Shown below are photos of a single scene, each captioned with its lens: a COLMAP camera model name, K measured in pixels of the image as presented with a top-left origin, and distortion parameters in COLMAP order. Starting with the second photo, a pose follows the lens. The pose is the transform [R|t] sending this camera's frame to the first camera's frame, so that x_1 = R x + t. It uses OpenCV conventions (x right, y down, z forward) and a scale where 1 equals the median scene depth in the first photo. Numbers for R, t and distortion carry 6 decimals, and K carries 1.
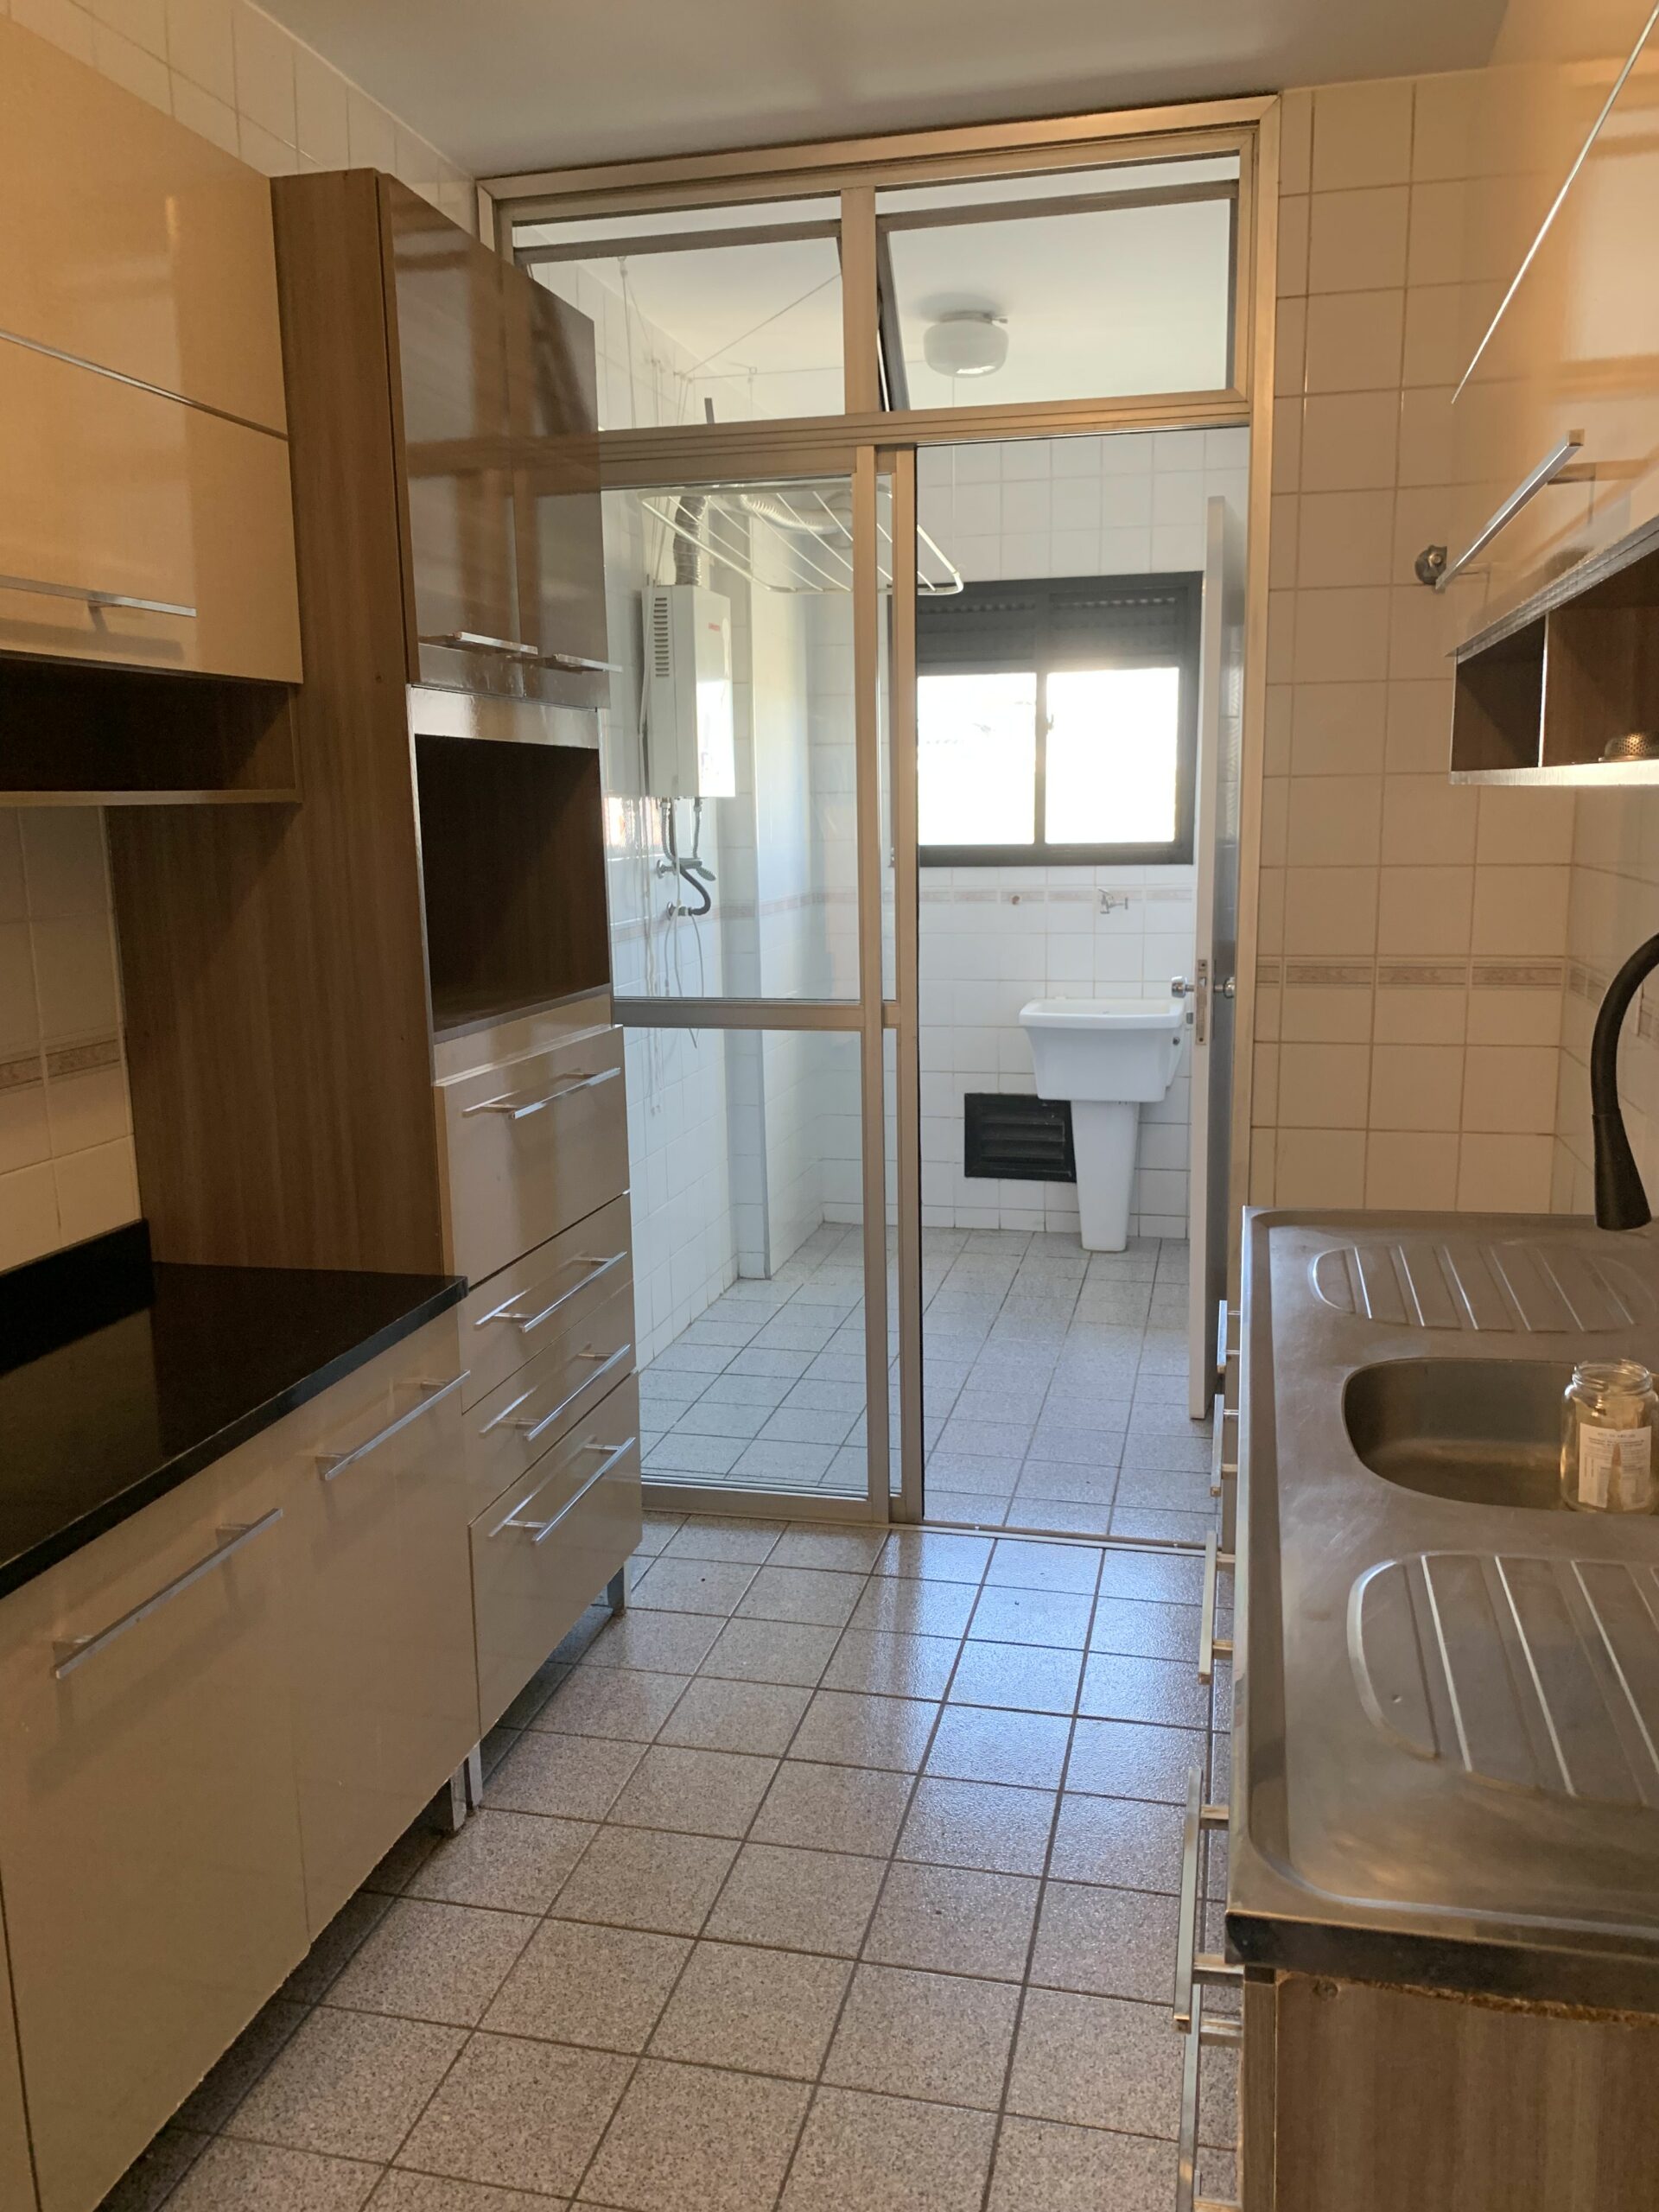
lens RADIAL K [[1668.9, 0, 841.9], [0, 1668.9, 1126.9], [0, 0, 1]] dist [0.023878, -0.027246]
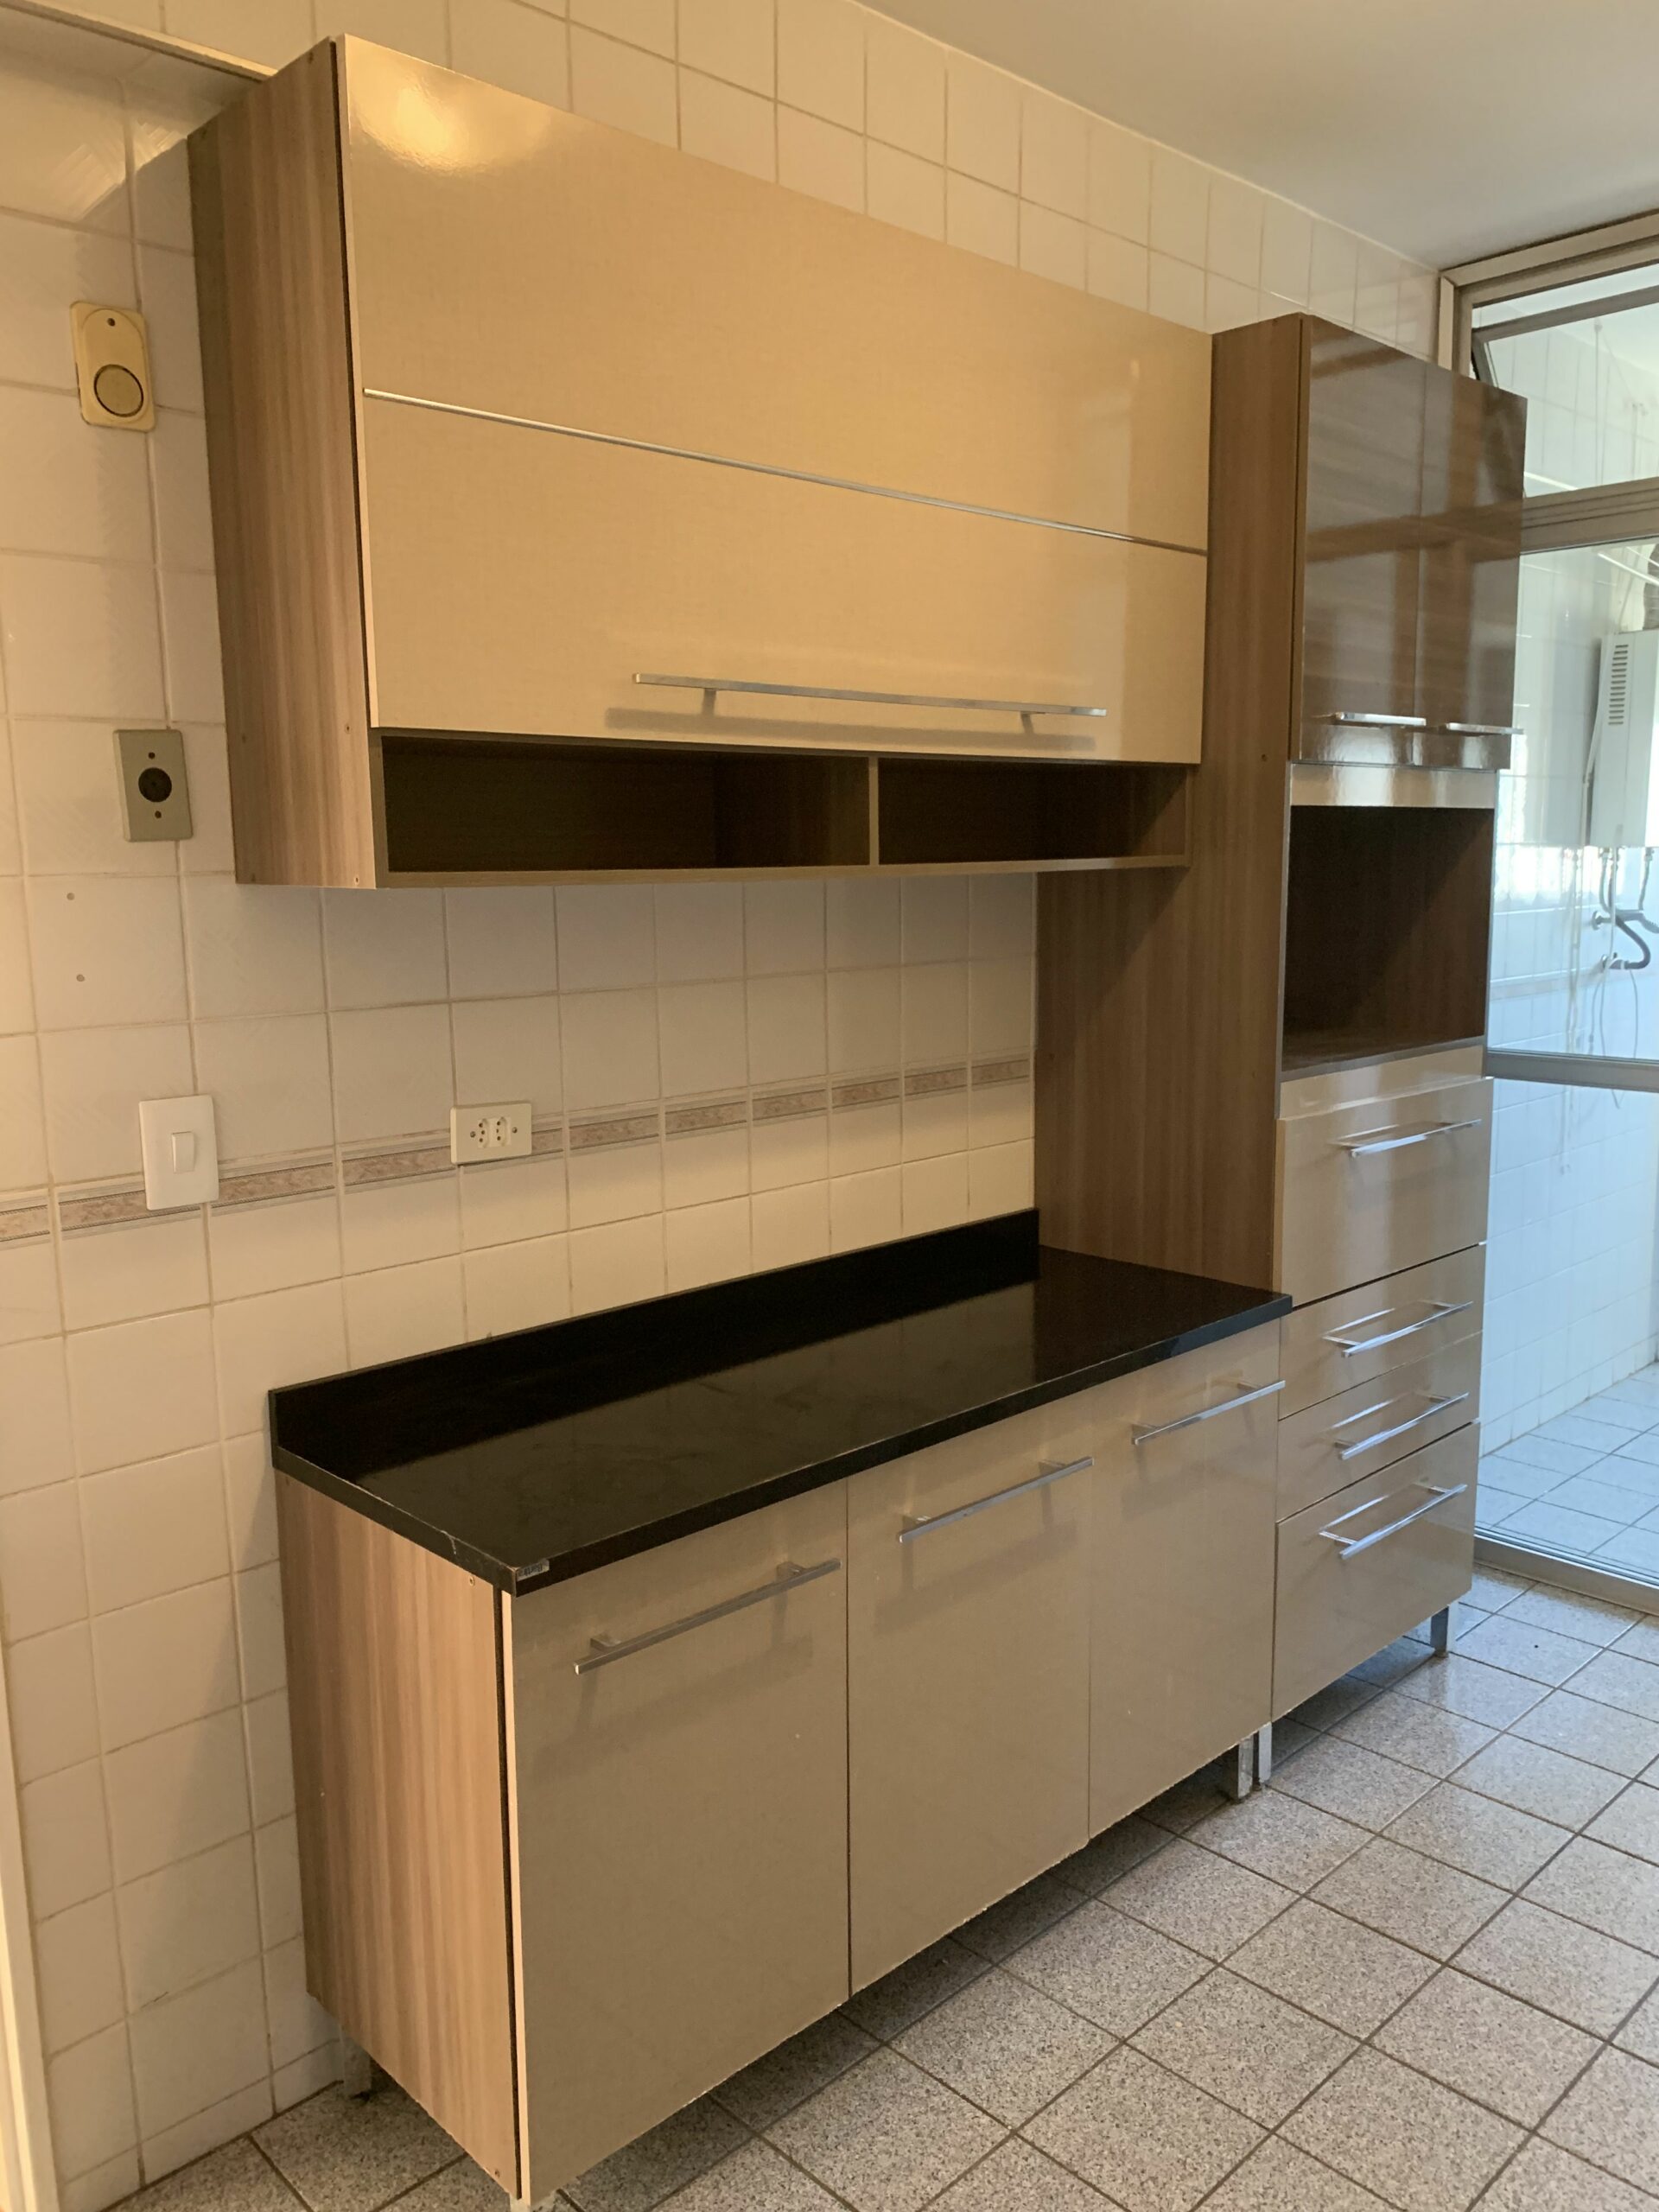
lens RADIAL K [[1668.9, 0, 841.9], [0, 1668.9, 1126.9], [0, 0, 1]] dist [0.023878, -0.027246]
pose [[0.838951, 0.088210, -0.537010, 0.105322], [-0.099466, 0.995008, 0.008050, 0.000344], [0.535040, 0.046661, 0.843537, -0.087657]]
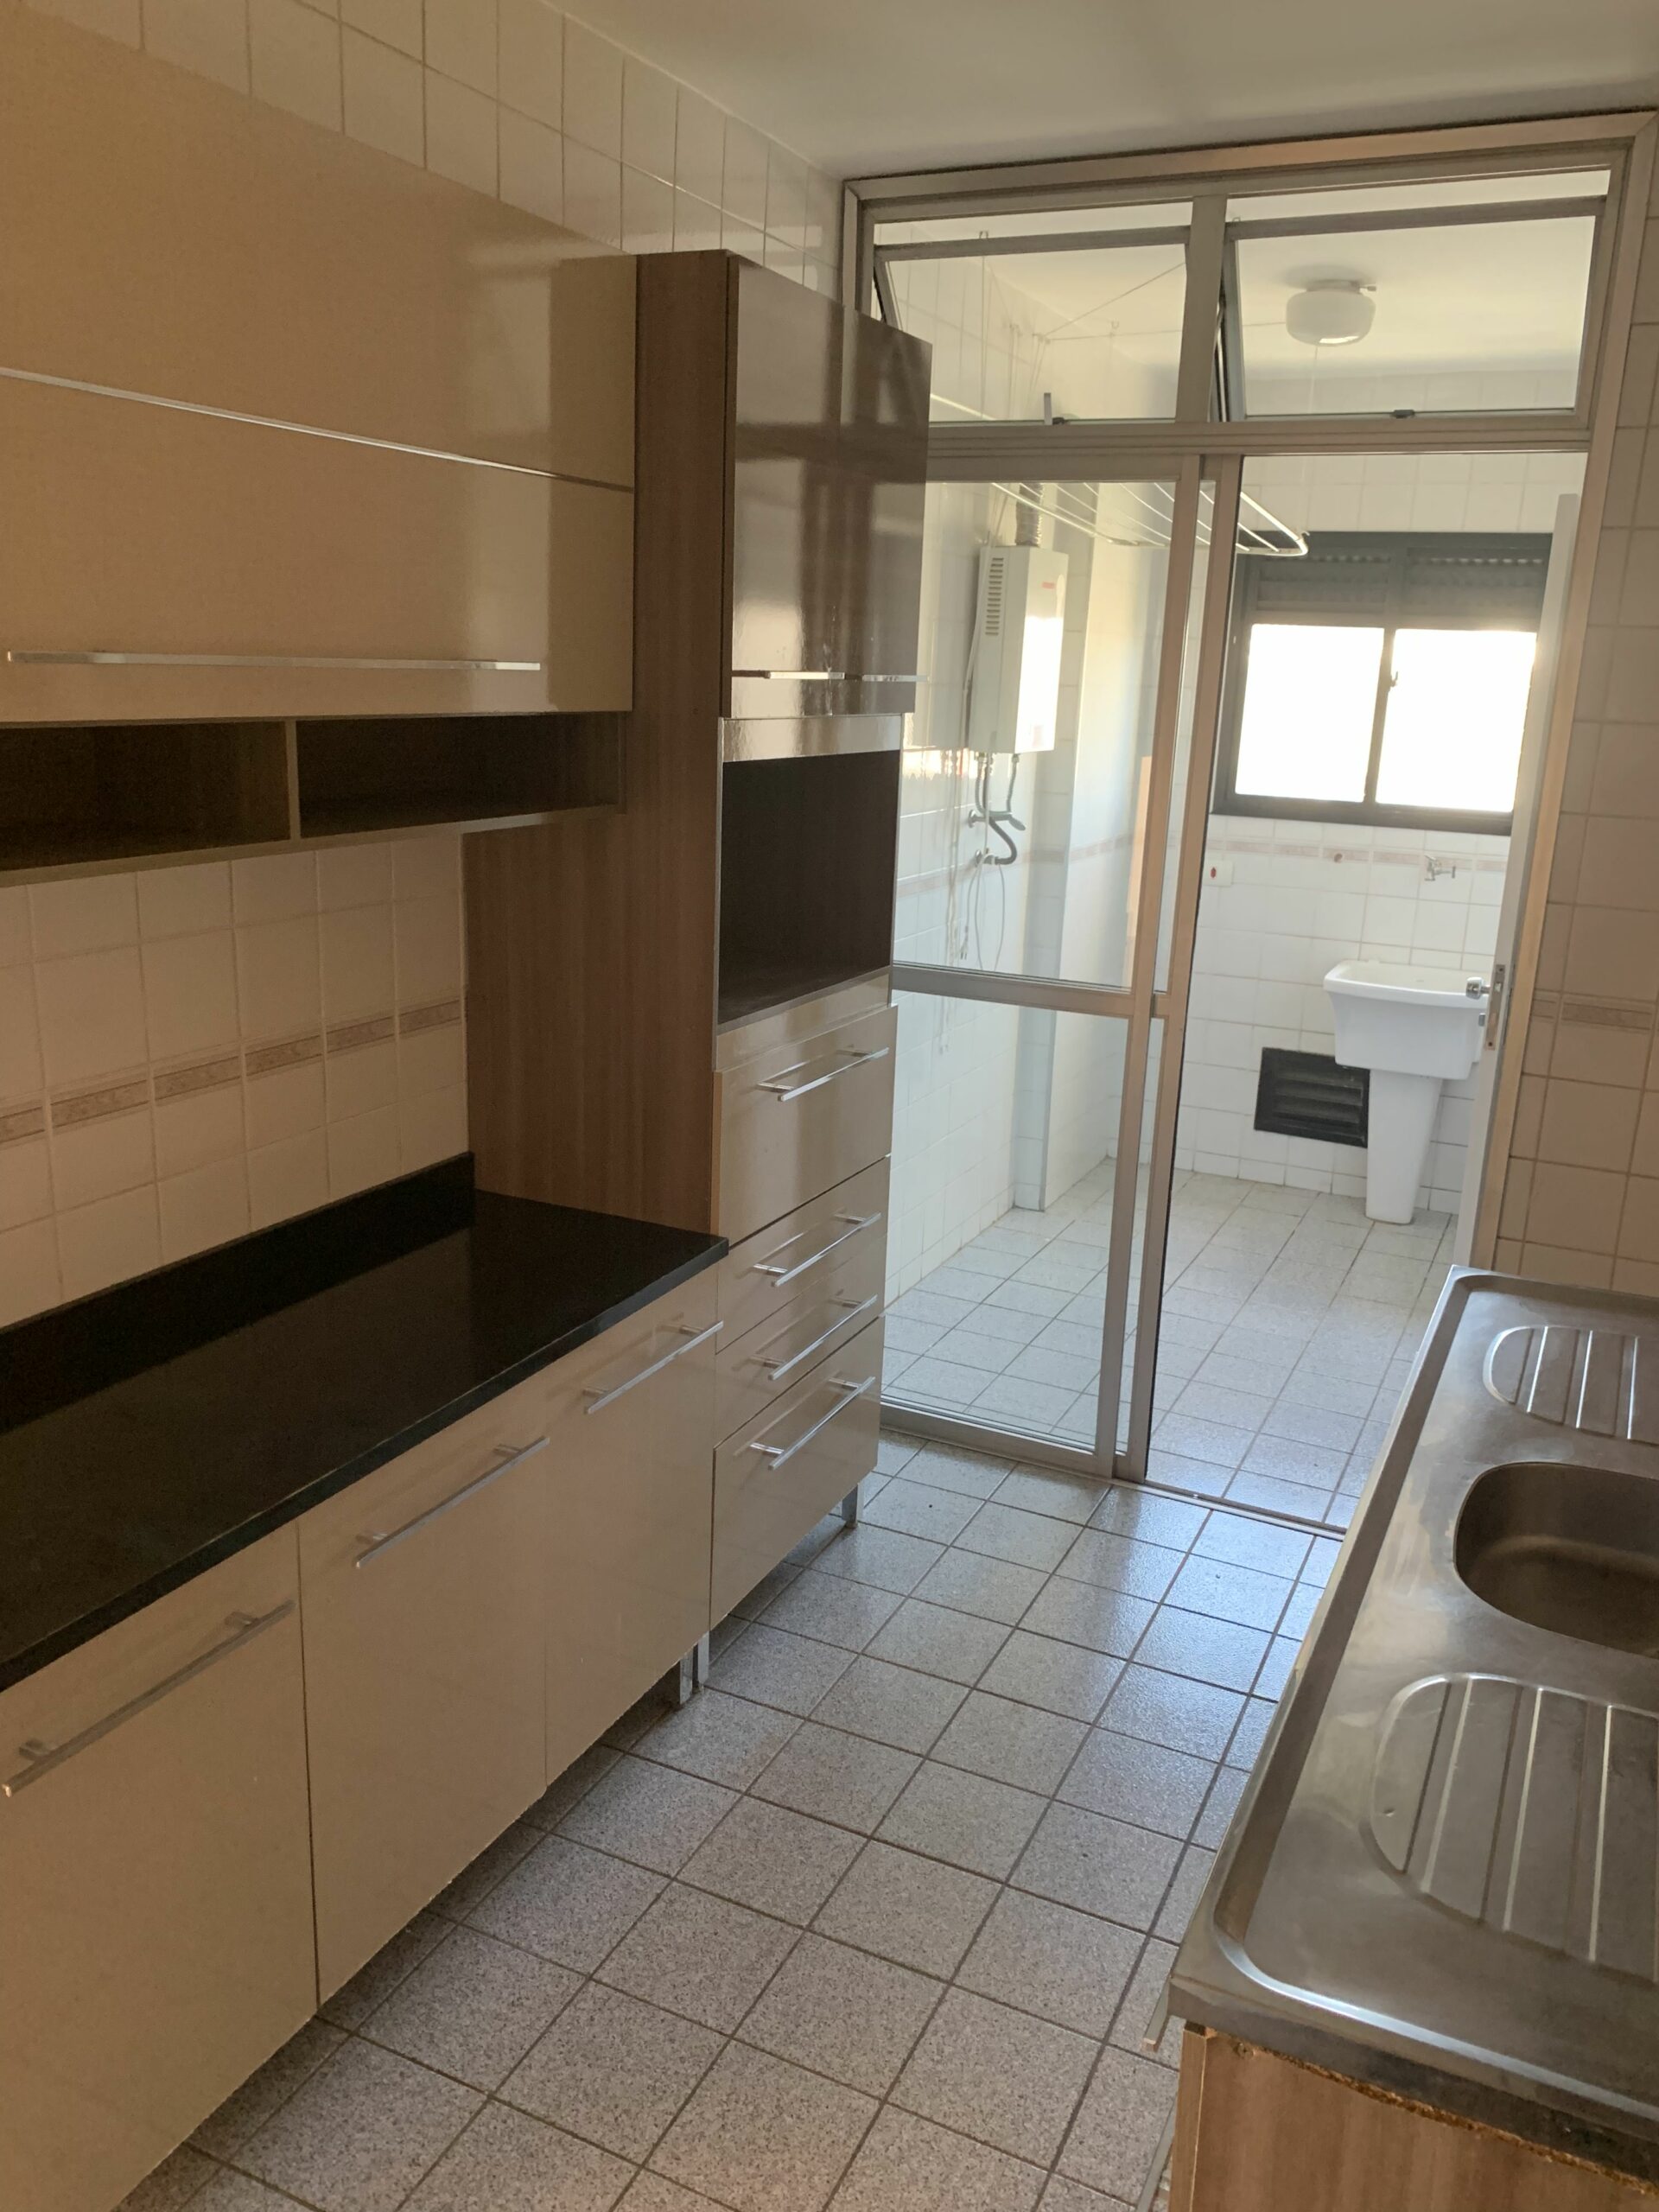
lens RADIAL K [[1668.9, 0, 841.9], [0, 1668.9, 1126.9], [0, 0, 1]] dist [0.023878, -0.027246]
pose [[0.975501, 0.107642, -0.191862, 0.059336], [-0.092095, 0.991835, 0.088212, -0.092012], [0.199790, -0.068381, 0.977450, -0.085825]]
